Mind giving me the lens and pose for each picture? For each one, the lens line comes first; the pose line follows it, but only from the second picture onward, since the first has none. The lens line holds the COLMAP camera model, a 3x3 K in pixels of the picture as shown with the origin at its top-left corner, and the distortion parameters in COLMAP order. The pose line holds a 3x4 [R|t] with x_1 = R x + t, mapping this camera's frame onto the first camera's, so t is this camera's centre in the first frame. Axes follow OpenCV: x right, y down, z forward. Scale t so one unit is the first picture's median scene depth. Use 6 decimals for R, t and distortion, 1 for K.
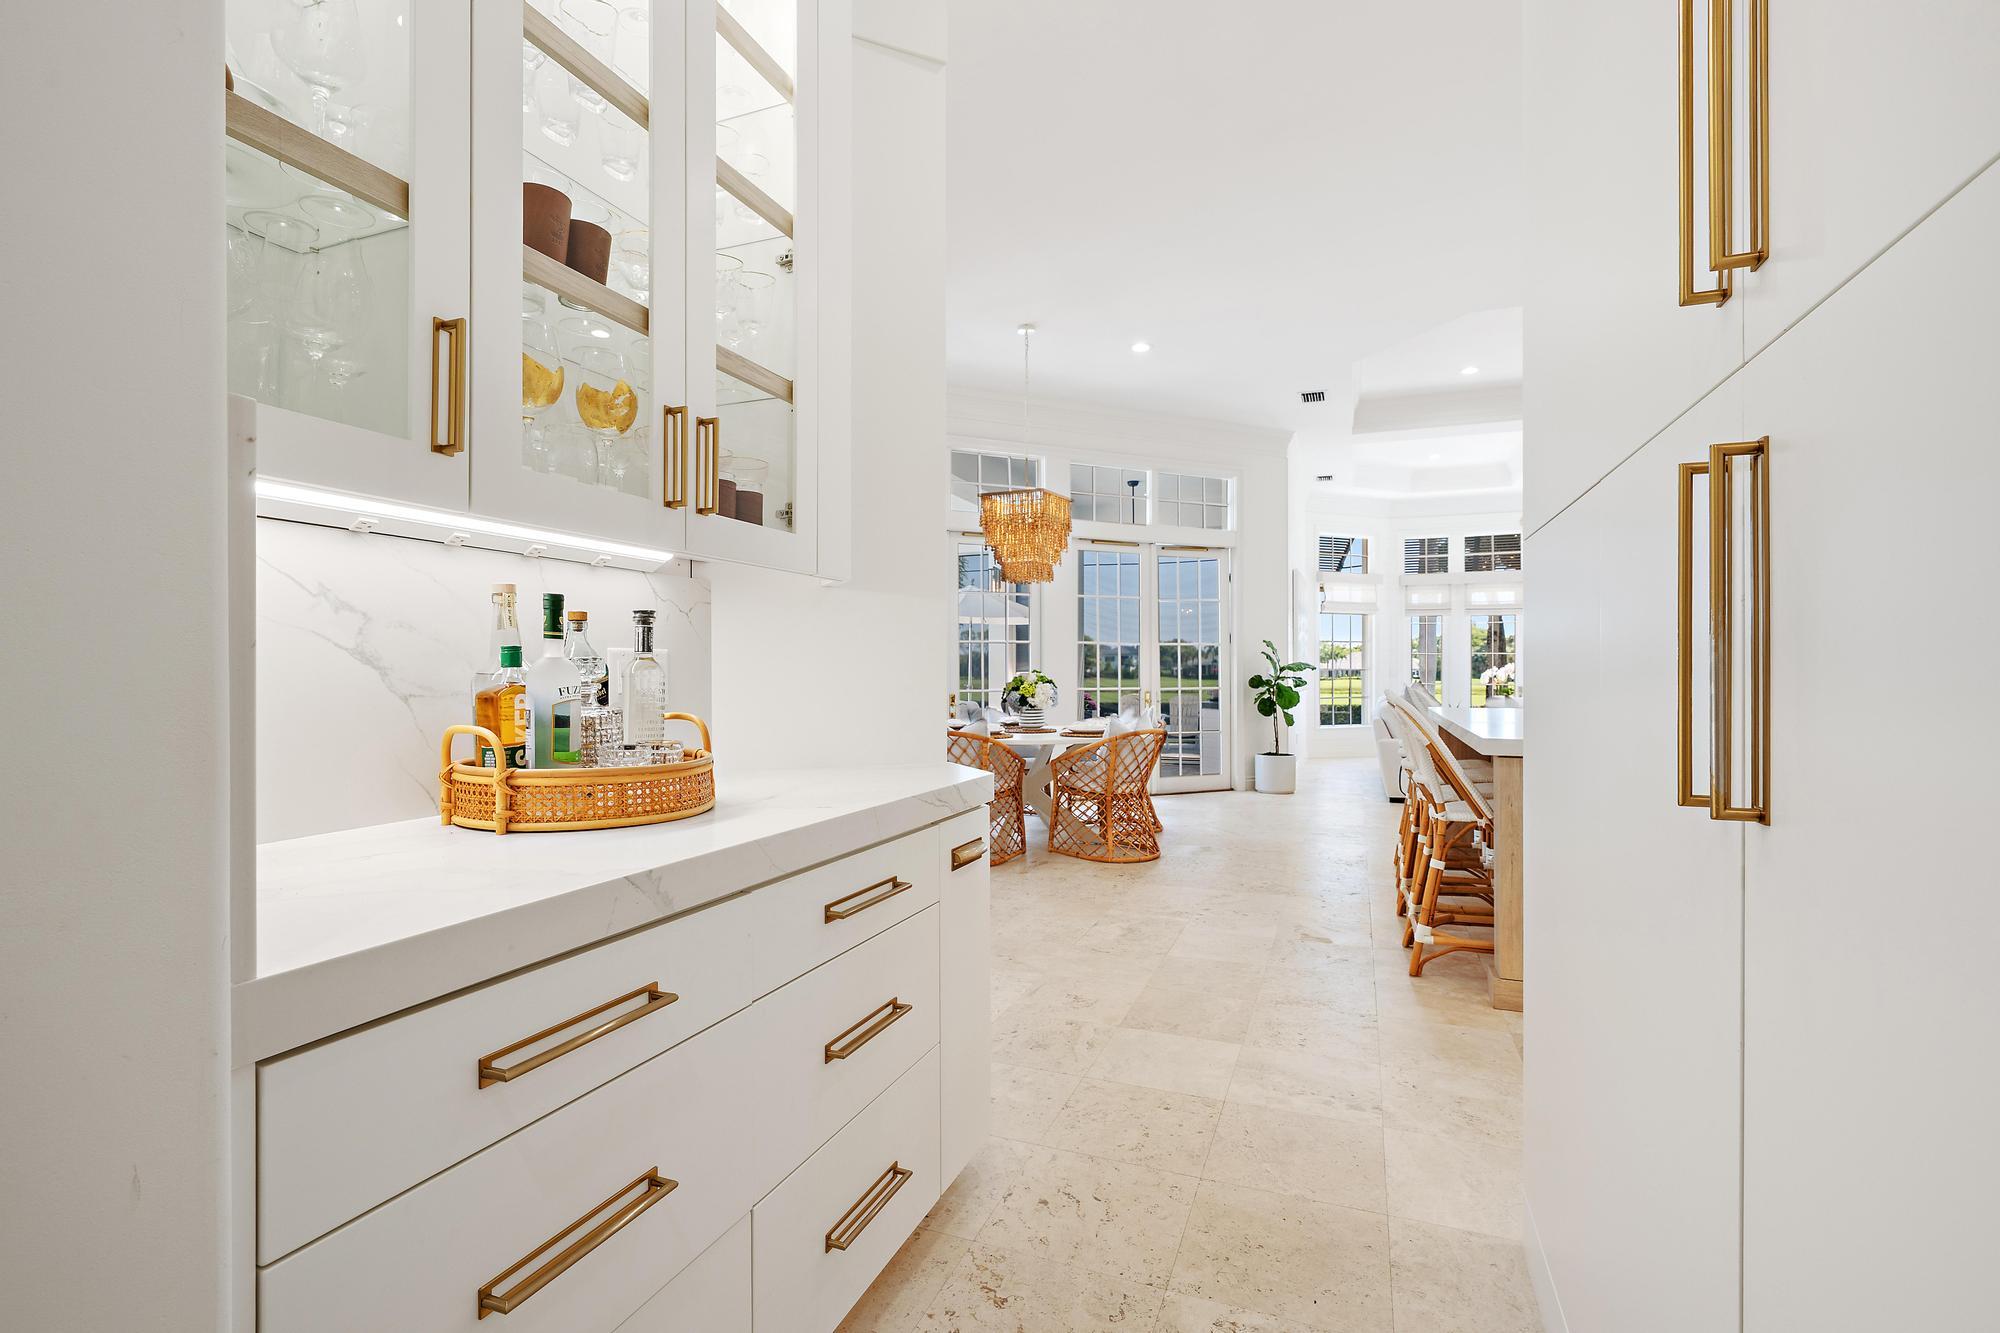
lens RADIAL K [[884.4, 0, 992.1], [0, 884.4, 679.5], [0, 0, 1]] dist [0.001278, 0.000031]
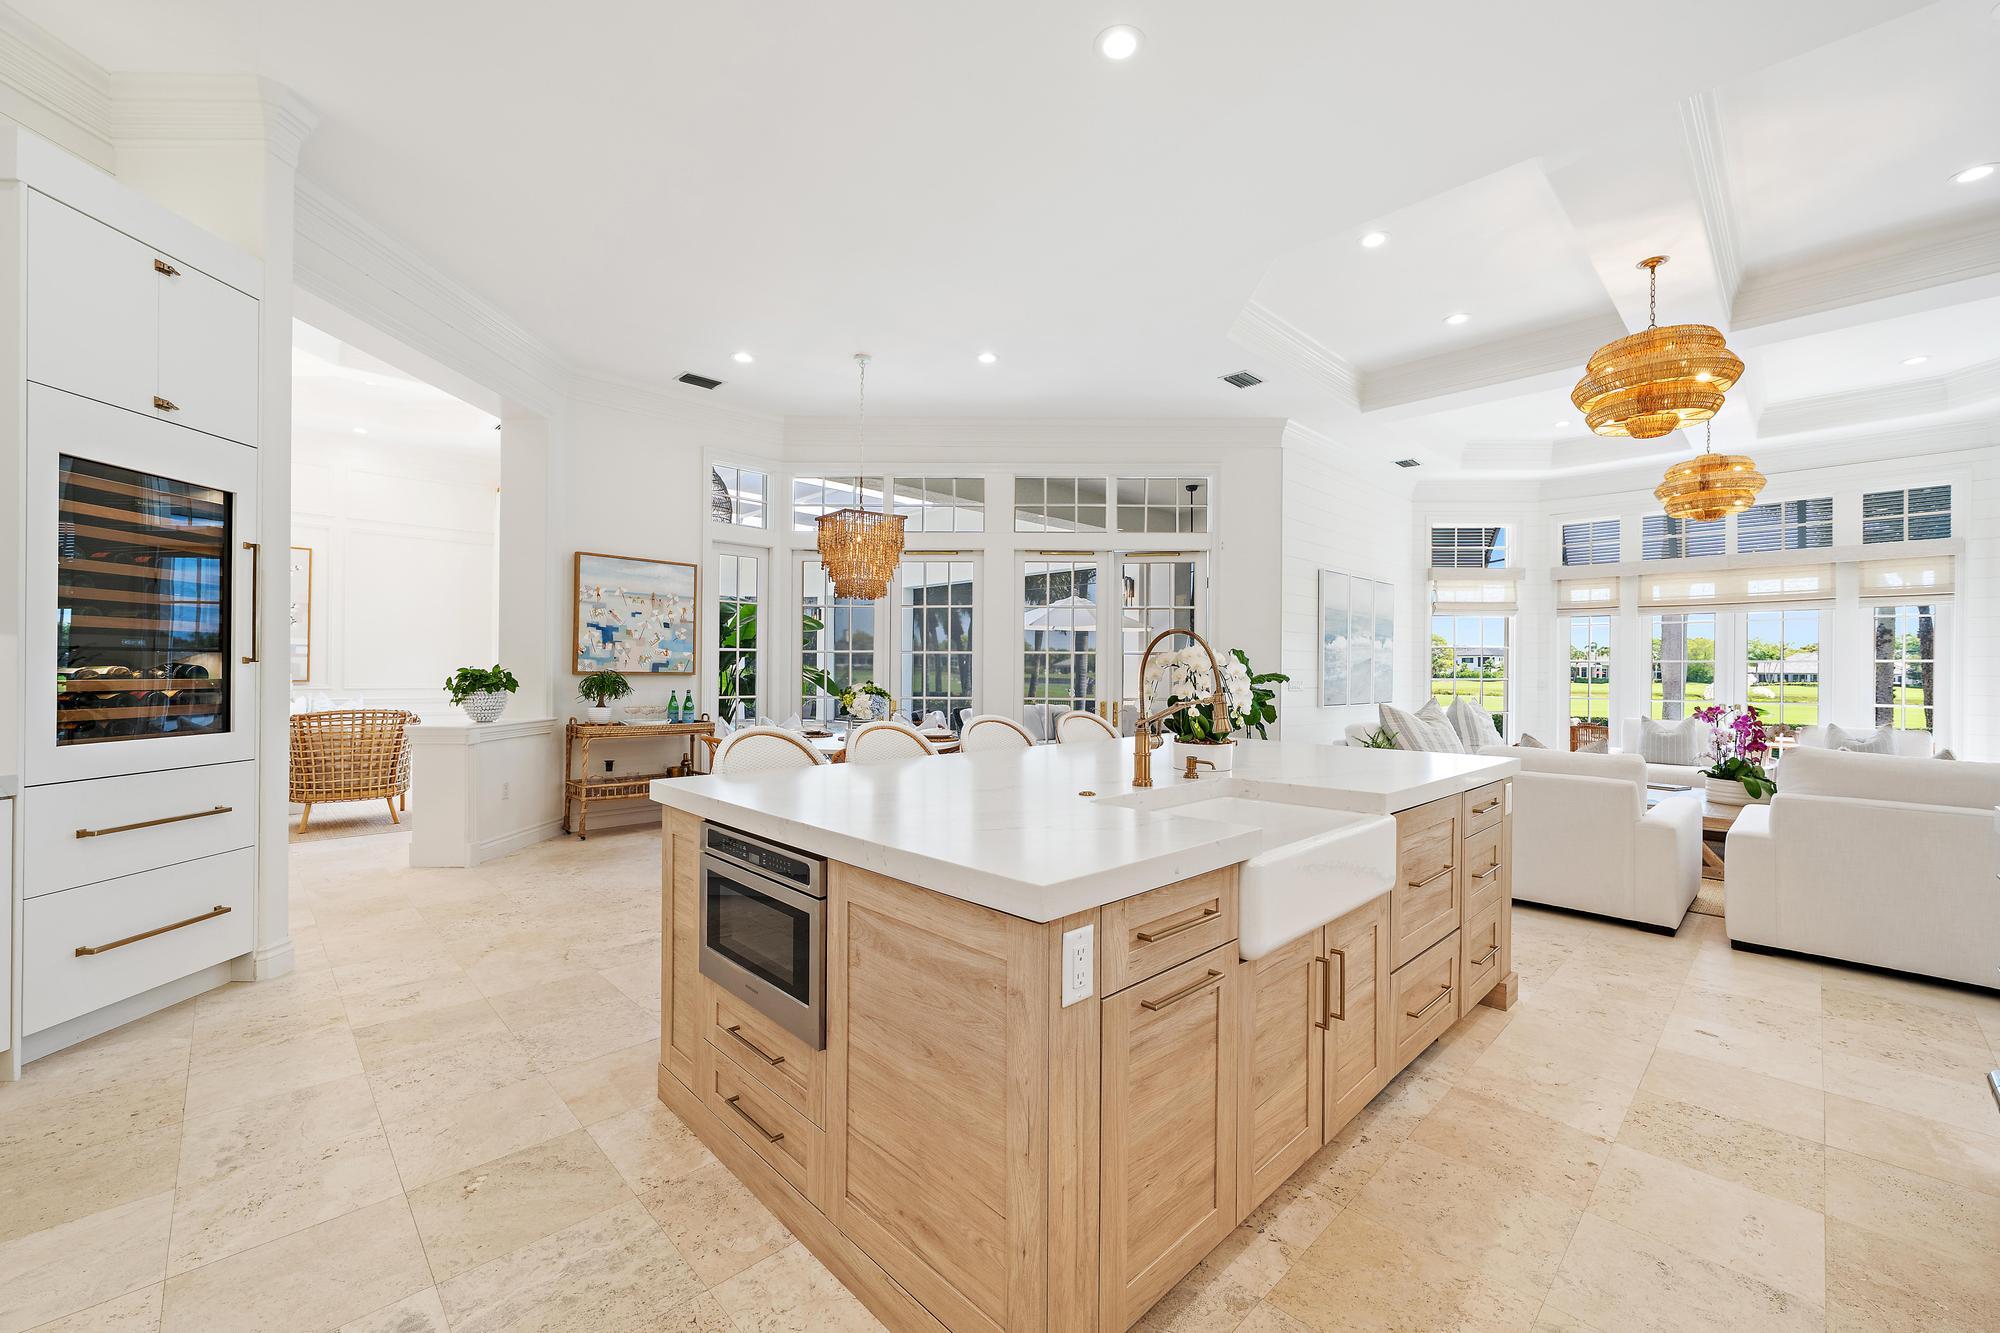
lens RADIAL K [[790.4, 0, 994.6], [0, 790.4, 668.8], [0, 0, 1]] dist [-0.000442, 0.001020]
pose [[0.915326, 0.027760, -0.401757, 0.416346], [-0.024309, 0.999611, 0.013687, -0.028611], [0.401980, -0.002762, 0.915644, 0.143043]]
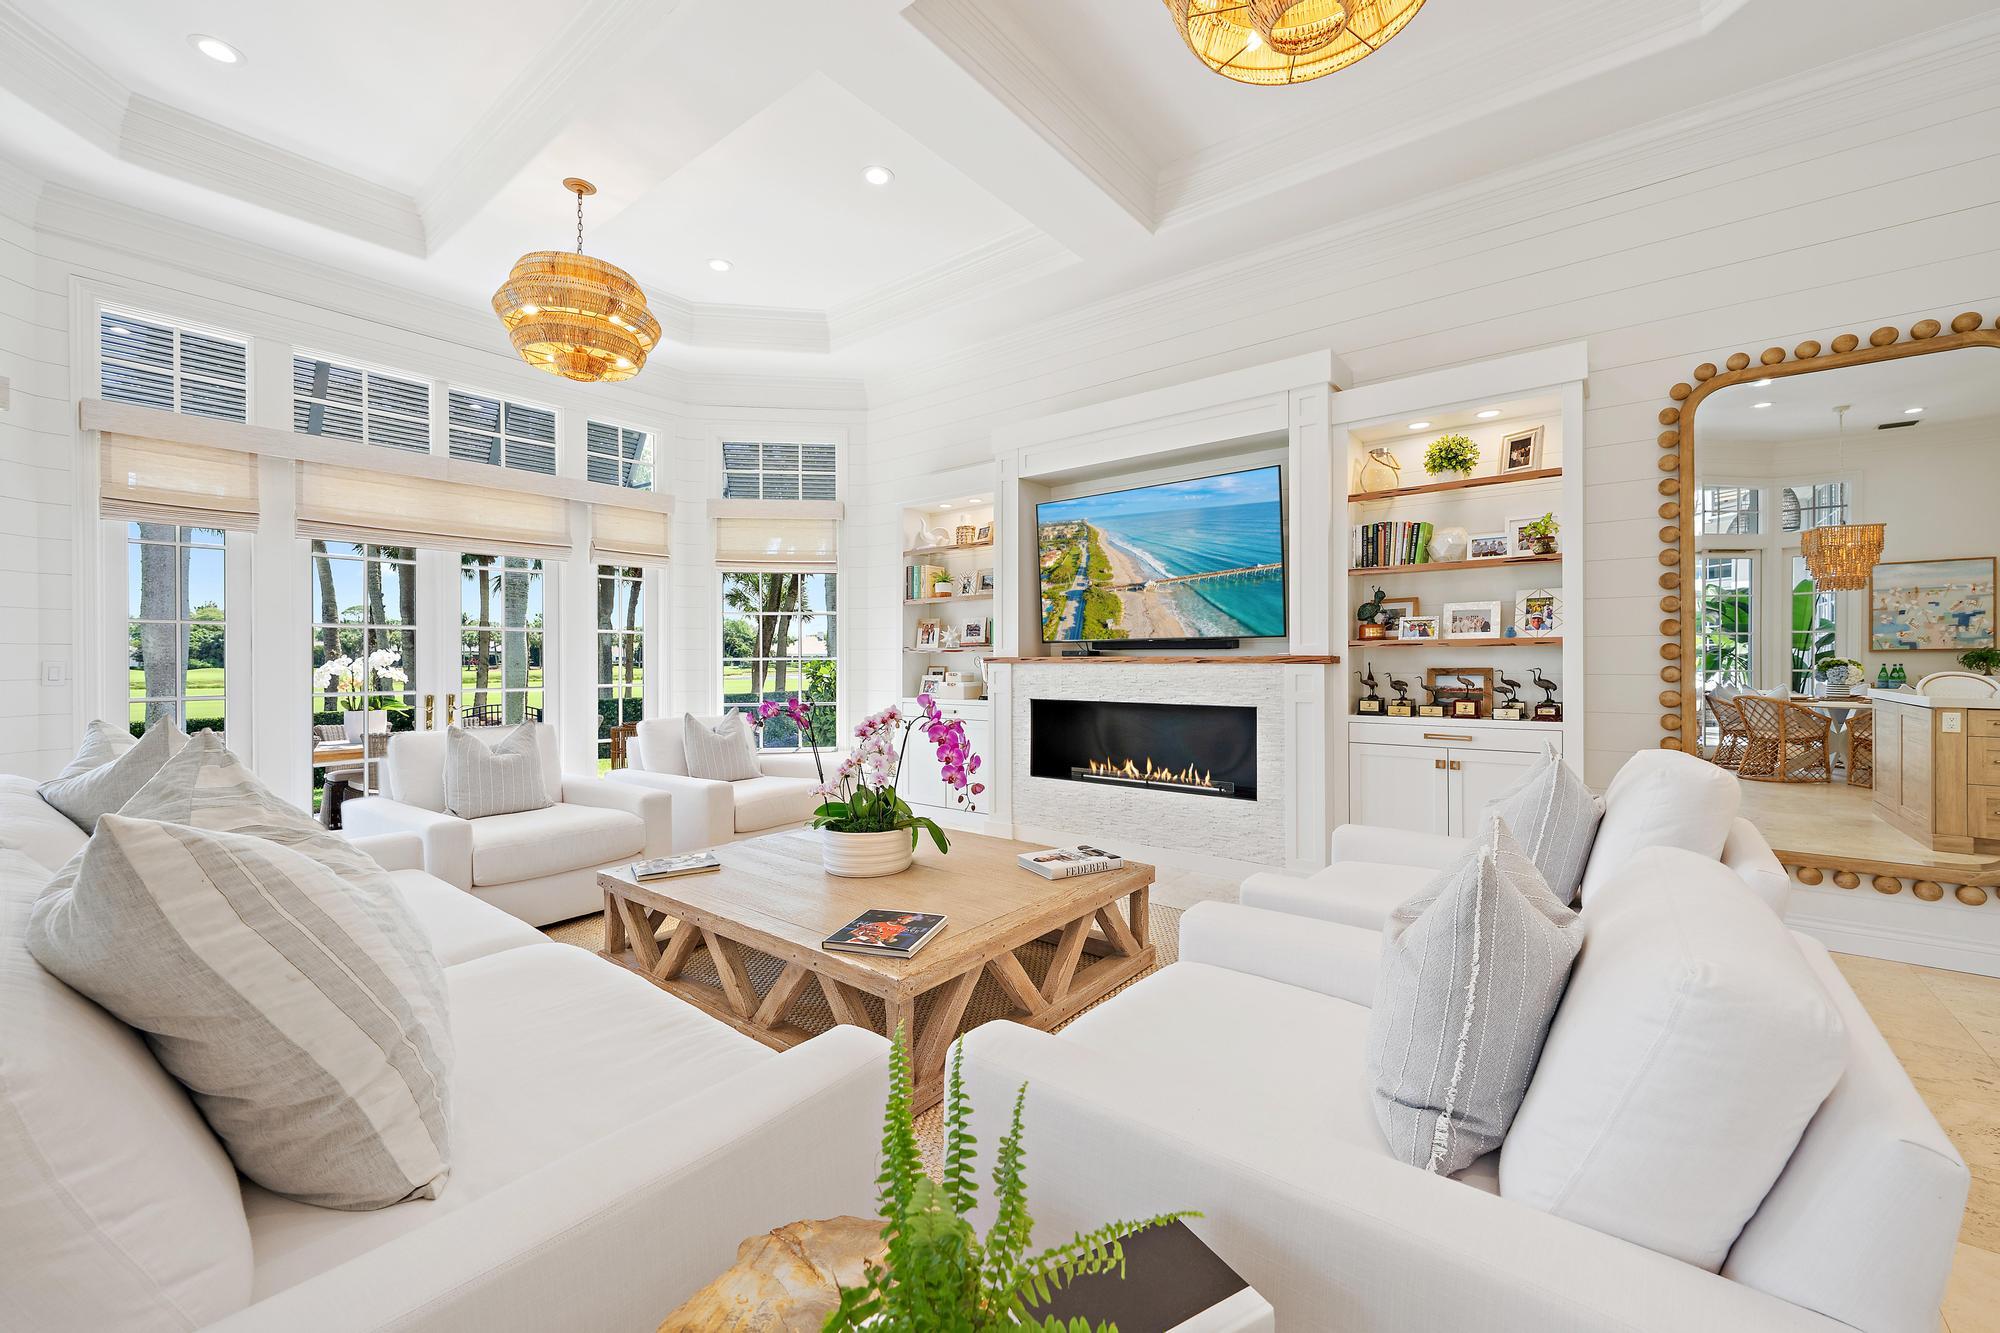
lens RADIAL K [[790.4, 0, 1008.6], [0, 790.4, 662.6], [0, 0, 1]] dist [-0.000442, 0.001020]
pose [[0.275279, 0.010310, 0.961309, 0.376490], [-0.005783, 0.999942, -0.009069, -0.015426], [-0.961347, -0.003063, 0.275322, 0.803382]]
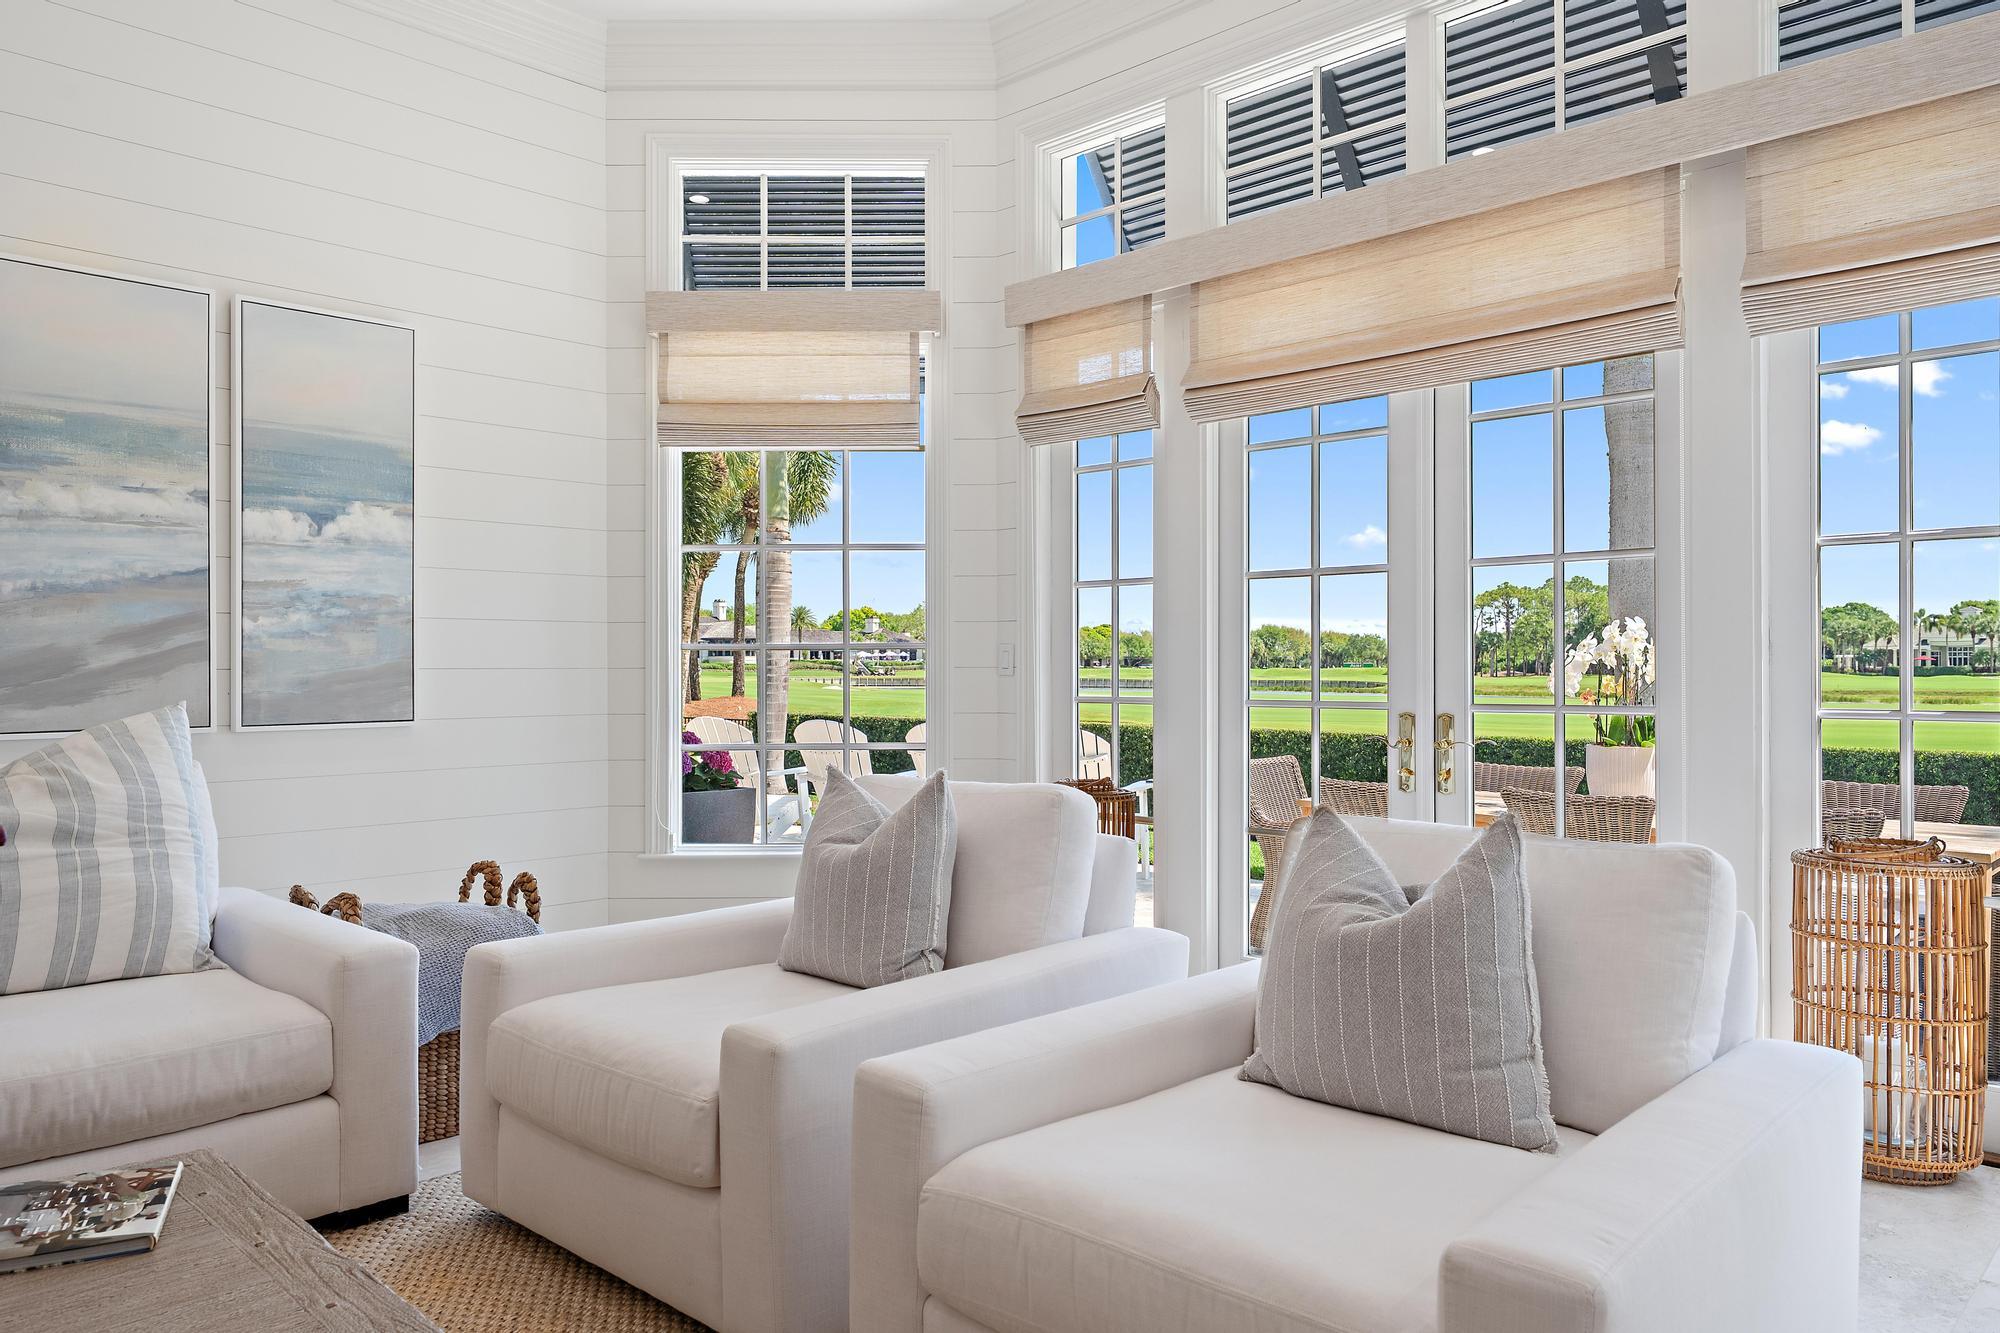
lens RADIAL K [[1333.9, 0, 1004.0], [0, 1333.9, 667.8], [0, 0, 1]] dist [0.005317, -0.005166]
pose [[0.928532, 0.014380, -0.370974, 0.892076], [-0.010142, 0.999859, 0.013371, -0.013613], [0.371114, -0.008653, 0.928547, 0.907876]]
